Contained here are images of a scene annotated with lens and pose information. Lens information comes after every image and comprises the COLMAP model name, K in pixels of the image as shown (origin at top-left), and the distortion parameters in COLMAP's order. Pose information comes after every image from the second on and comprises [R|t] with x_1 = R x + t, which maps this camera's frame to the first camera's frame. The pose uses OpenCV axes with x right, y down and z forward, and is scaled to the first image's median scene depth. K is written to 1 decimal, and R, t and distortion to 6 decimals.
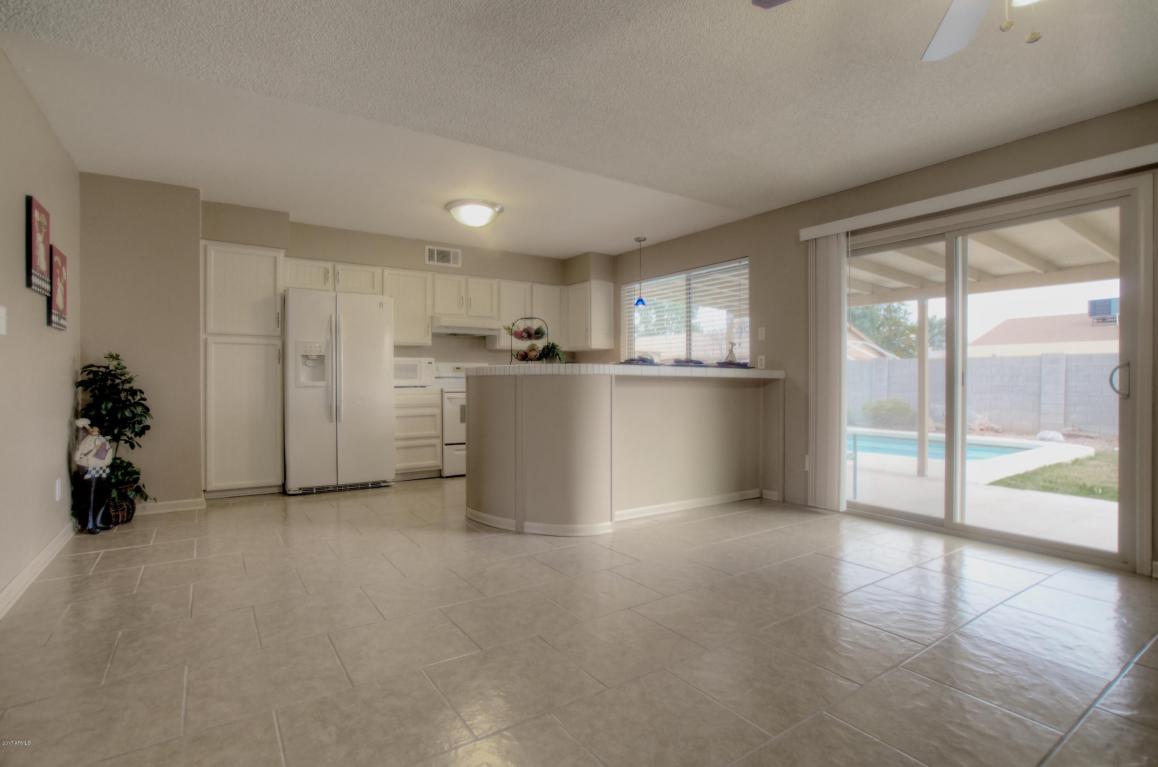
lens RADIAL K [[562.2, 0, 572.5], [0, 562.2, 383.7], [0, 0, 1]] dist [-0.075847, 0.038438]
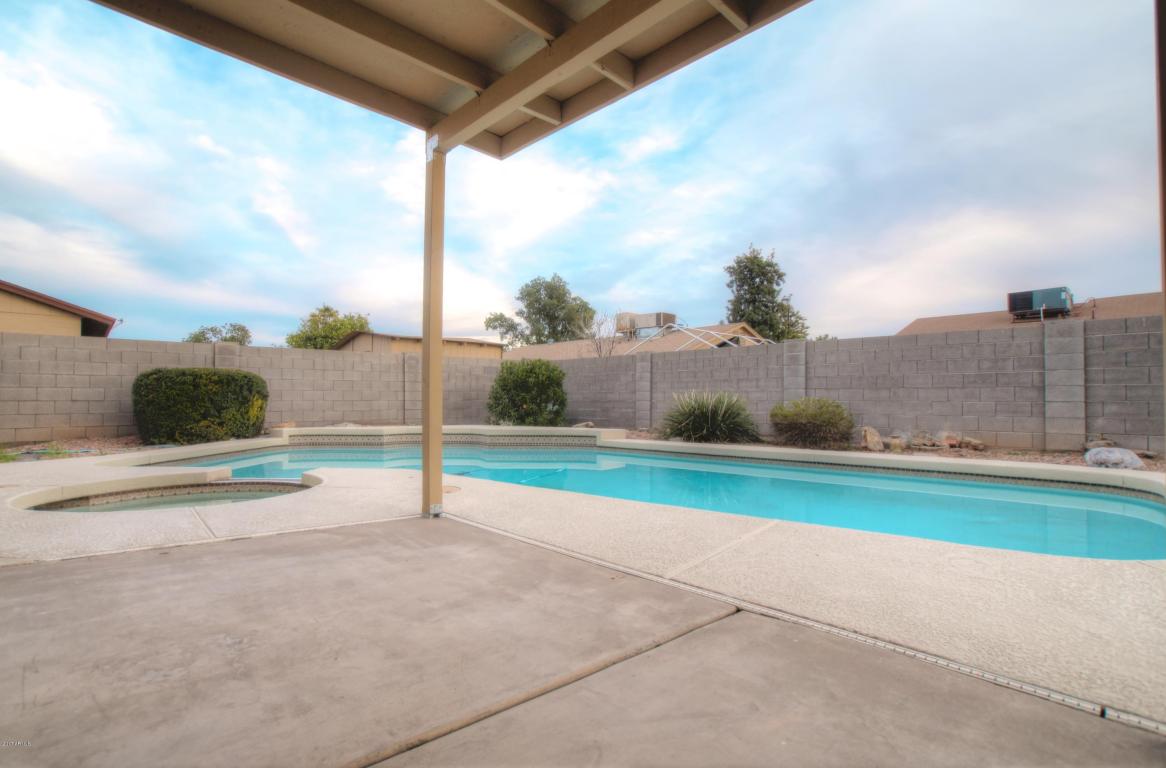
lens RADIAL K [[560.1, 0, 574.9], [0, 560.1, 385.3], [0, 0, 1]] dist [-0.076307, 0.040242]
pose [[0.987147, 0.003232, 0.159781, 0.626018], [0.001738, 0.999519, -0.030956, 0.094145], [-0.159804, 0.030835, 0.986667, 1.261118]]
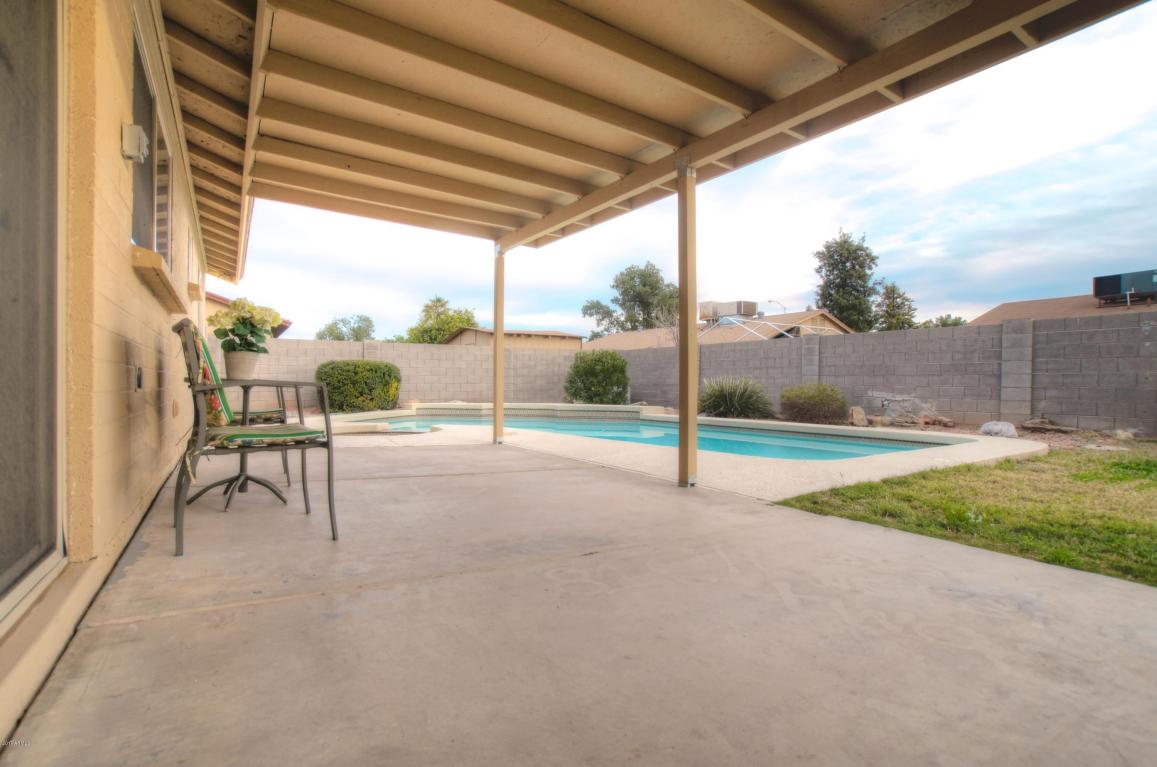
lens RADIAL K [[561.7, 0, 572.1], [0, 561.7, 383.7], [0, 0, 1]] dist [-0.075847, 0.038438]
pose [[0.999617, 0.003914, -0.027385, 0.778248], [-0.004052, 0.999979, -0.004992, 0.098833], [0.027364, 0.005101, 0.999613, 0.628675]]
